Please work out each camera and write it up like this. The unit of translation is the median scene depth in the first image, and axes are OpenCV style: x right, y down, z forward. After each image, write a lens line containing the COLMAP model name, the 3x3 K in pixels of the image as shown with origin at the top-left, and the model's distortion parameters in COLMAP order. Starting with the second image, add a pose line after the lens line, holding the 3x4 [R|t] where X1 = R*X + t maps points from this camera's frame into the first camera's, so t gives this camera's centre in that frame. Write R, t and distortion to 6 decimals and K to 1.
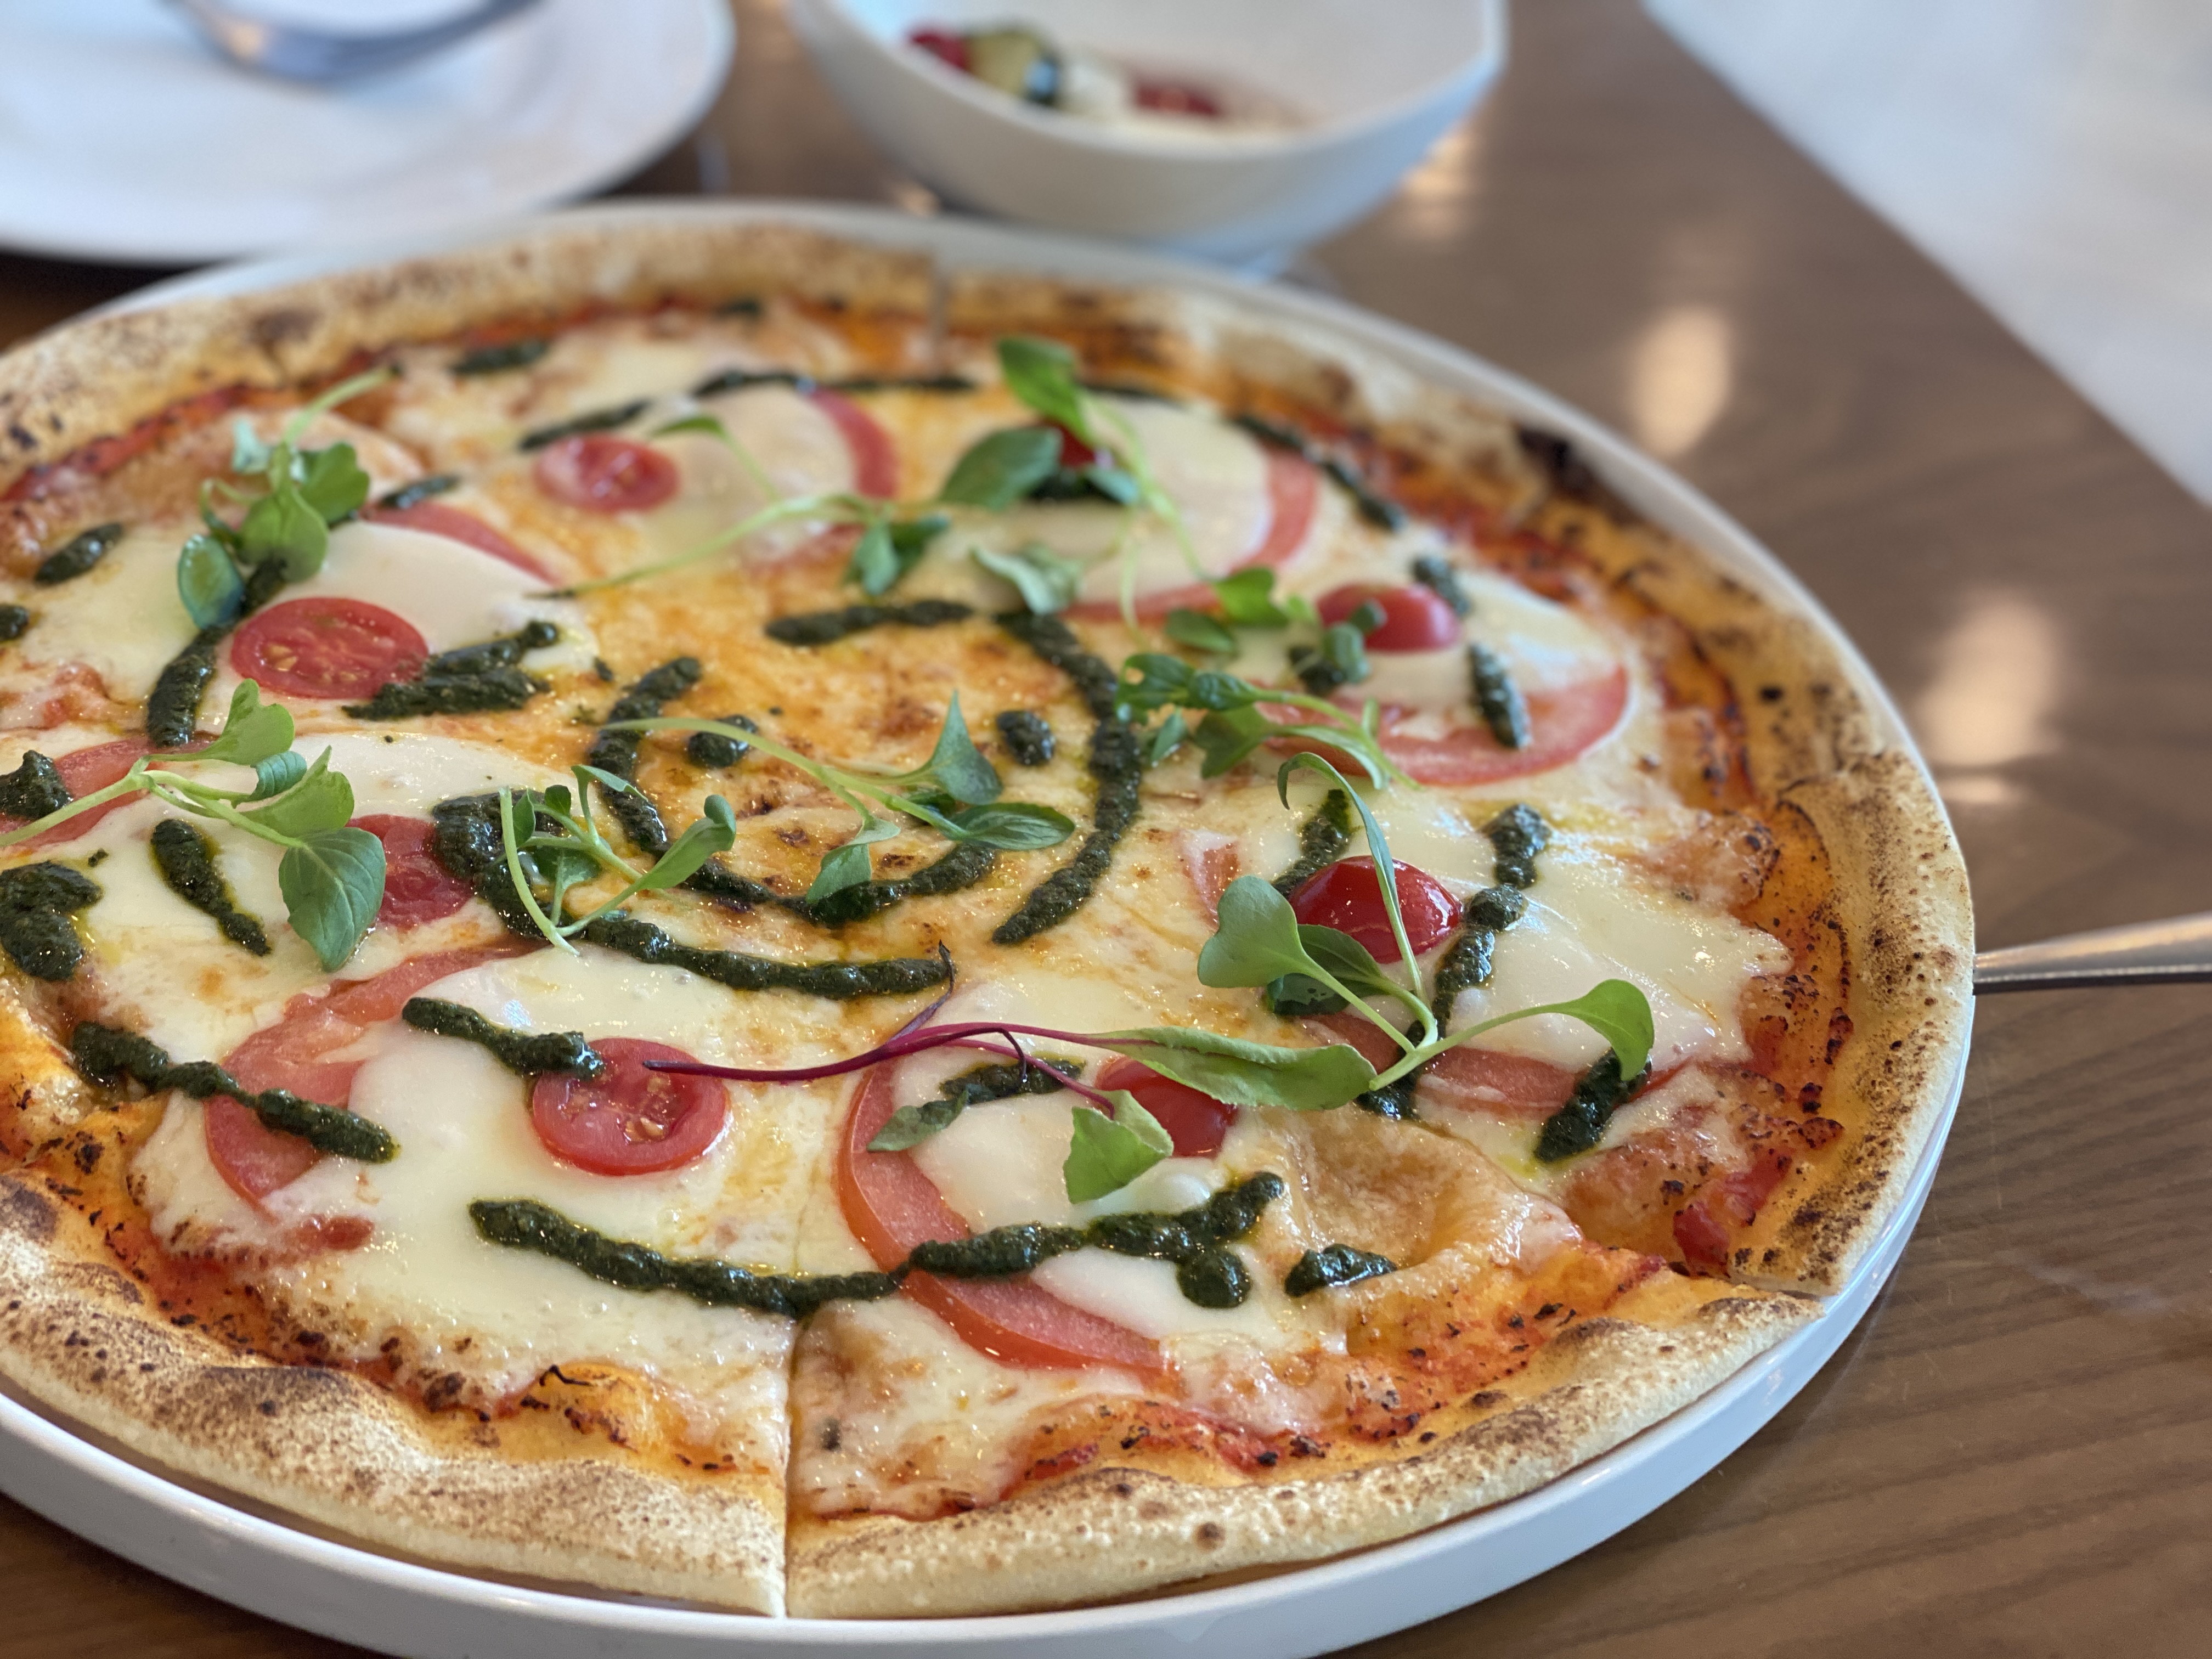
lens RADIAL K [[3363.0, 0, 1105.5], [0, 3363.0, 832.0], [0, 0, 1]] dist [0.048282, 0.000000]
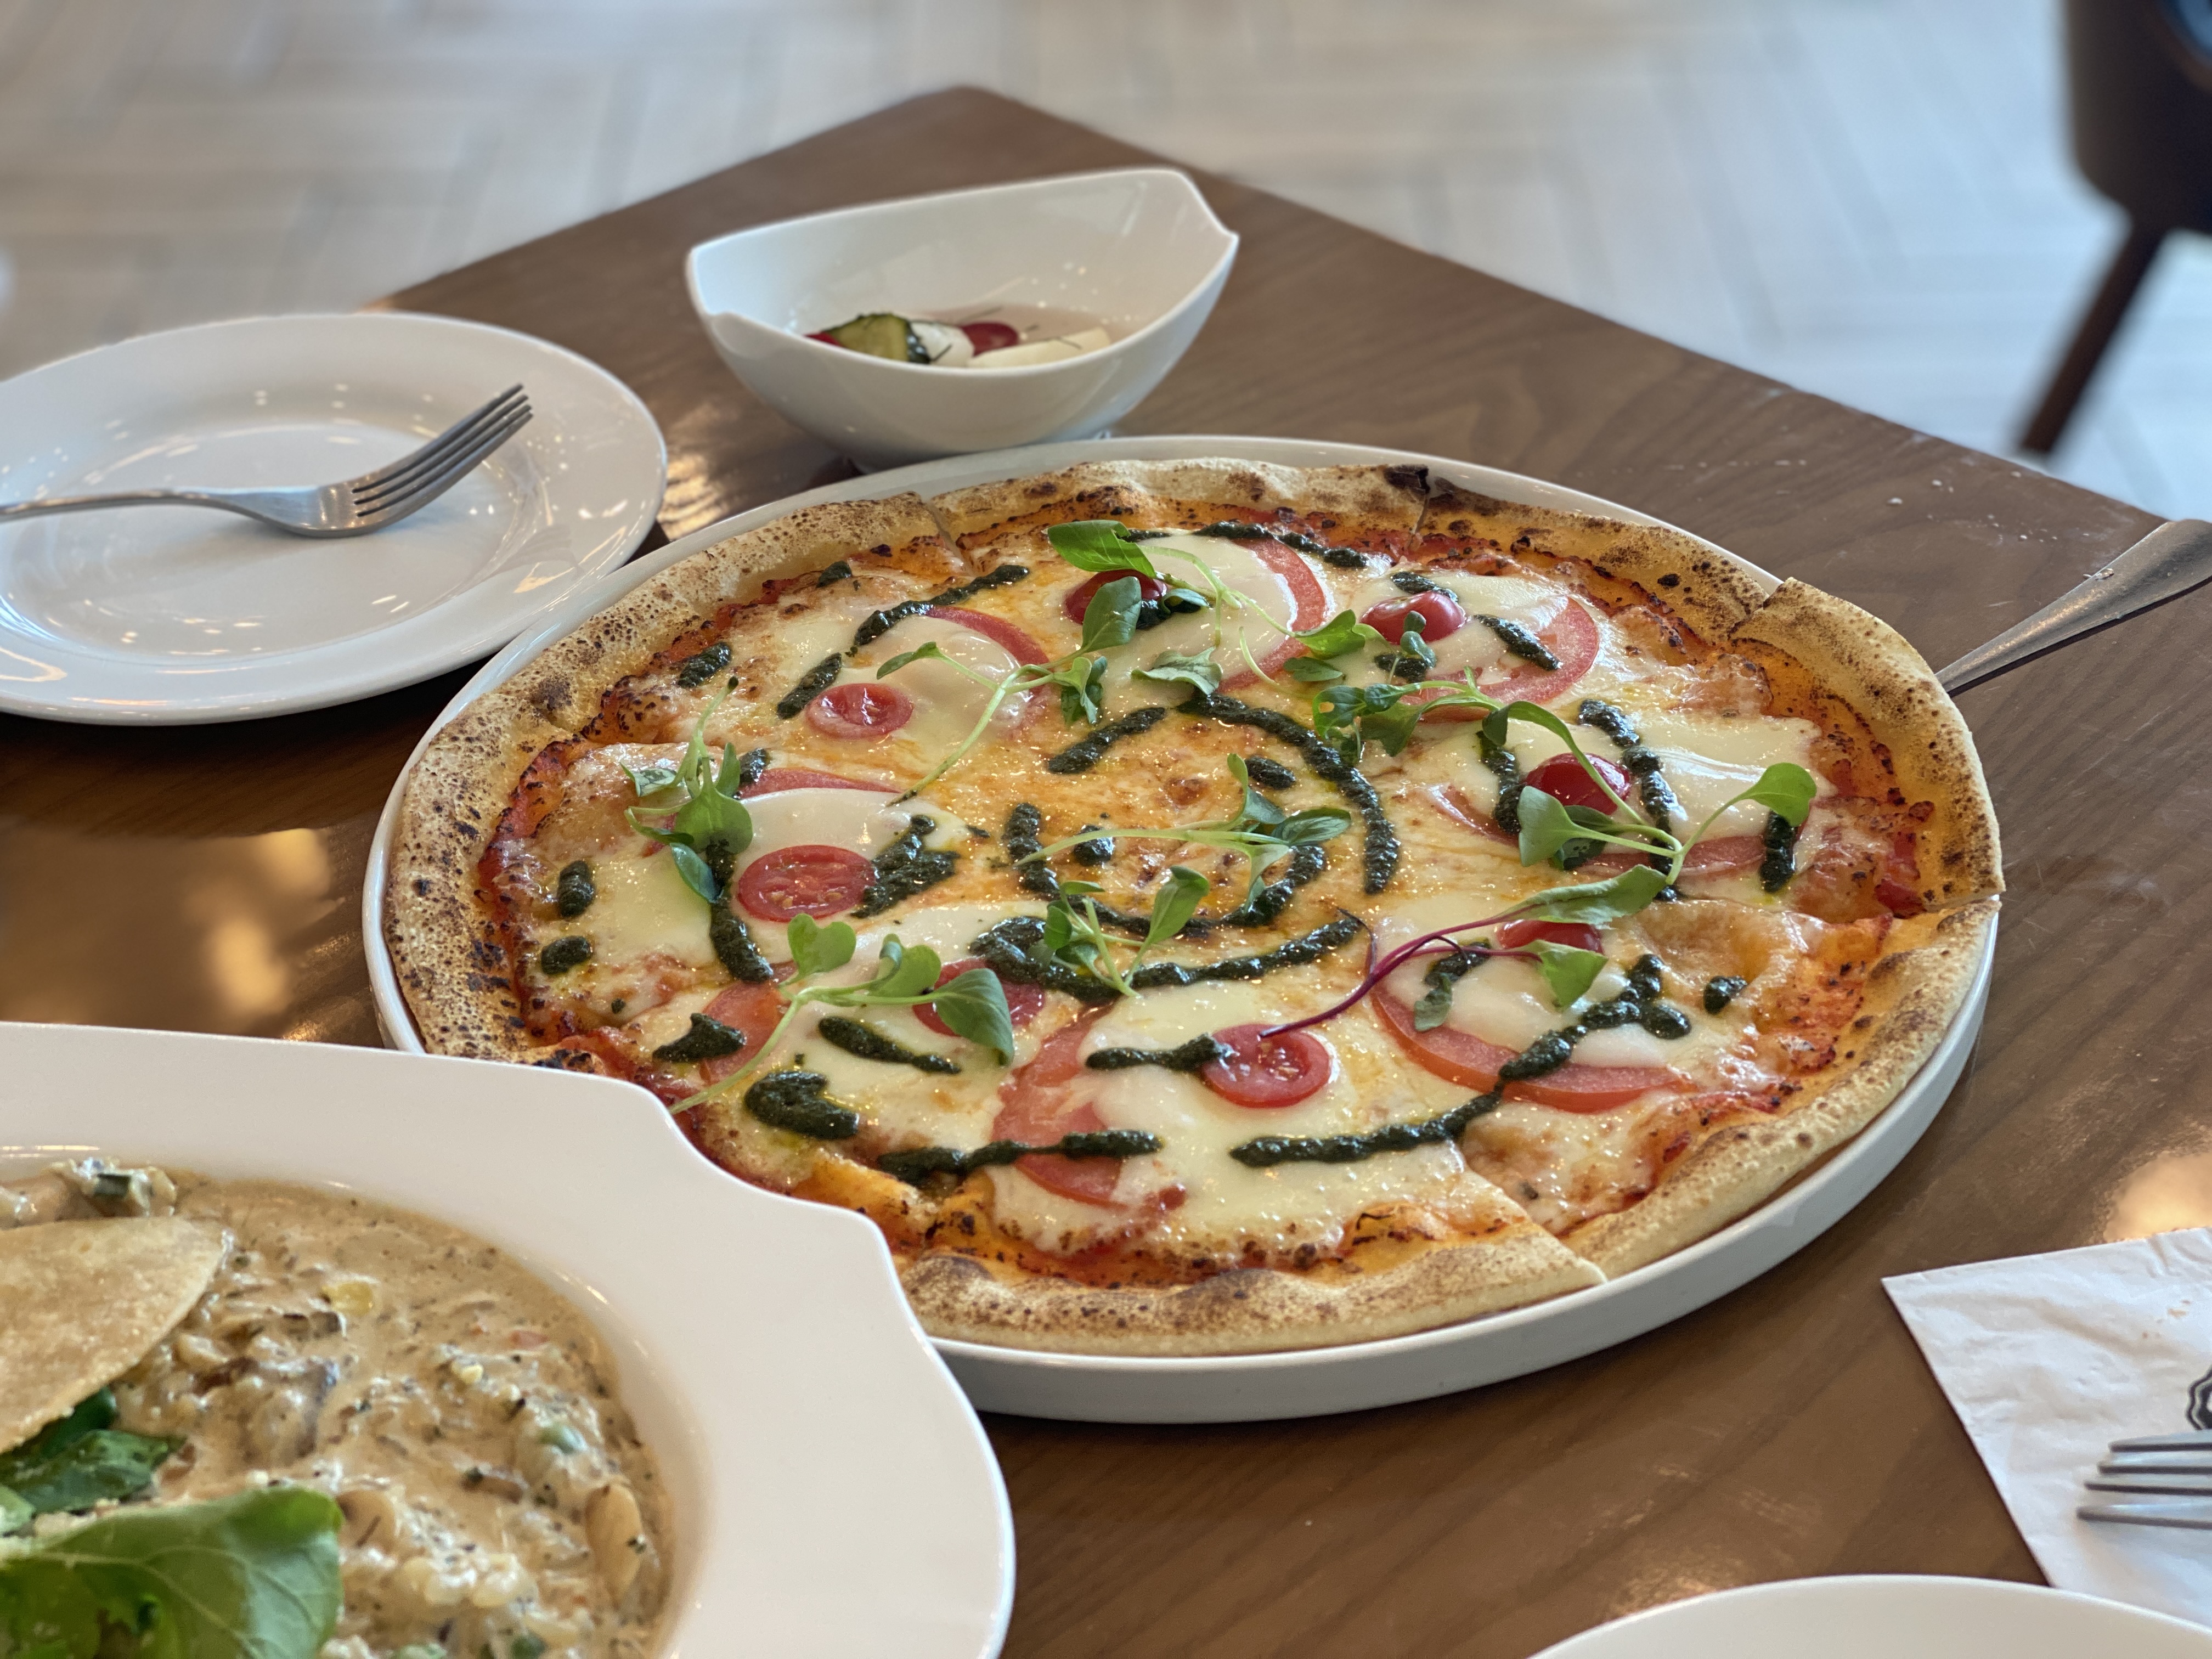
lens RADIAL K [[3363.0, 0, 1106.0], [0, 3363.0, 828.7], [0, 0, 1]] dist [0.048282, 0.000000]
pose [[0.896051, -0.343908, 0.280749, -0.540746], [0.354437, 0.934974, 0.014075, -0.055572], [-0.267333, 0.086896, 0.959678, -0.369781]]
